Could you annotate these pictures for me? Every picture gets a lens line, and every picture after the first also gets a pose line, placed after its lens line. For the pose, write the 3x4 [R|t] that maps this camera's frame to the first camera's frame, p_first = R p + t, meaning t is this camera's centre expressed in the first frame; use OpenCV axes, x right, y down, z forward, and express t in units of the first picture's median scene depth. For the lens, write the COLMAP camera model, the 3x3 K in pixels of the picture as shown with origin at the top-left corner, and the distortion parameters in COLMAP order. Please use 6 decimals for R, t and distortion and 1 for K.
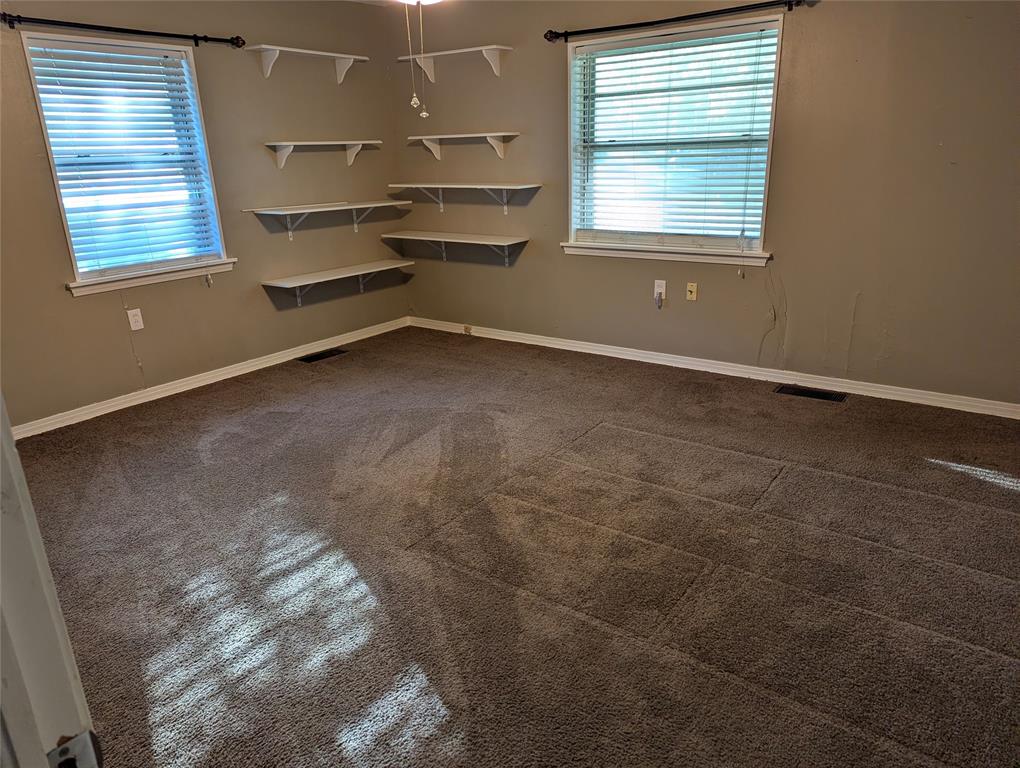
lens RADIAL K [[726.0, 0, 510.3], [0, 726.0, 389.2], [0, 0, 1]] dist [0.067225, -0.053153]
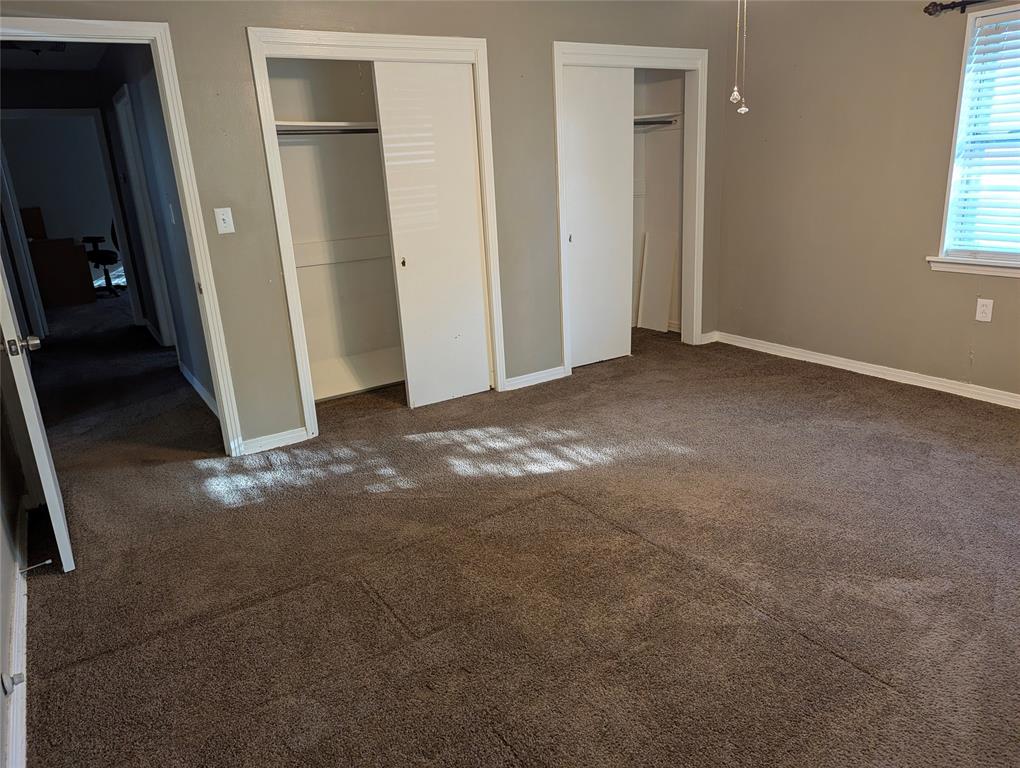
lens RADIAL K [[726.0, 0, 511.6], [0, 726.0, 380.5], [0, 0, 1]] dist [0.067225, -0.053153]
pose [[-0.377010, 0.314661, -0.871121, 0.823148], [-0.232110, 0.878414, 0.417749, -0.399636], [0.896654, 0.359691, -0.258135, 1.109623]]
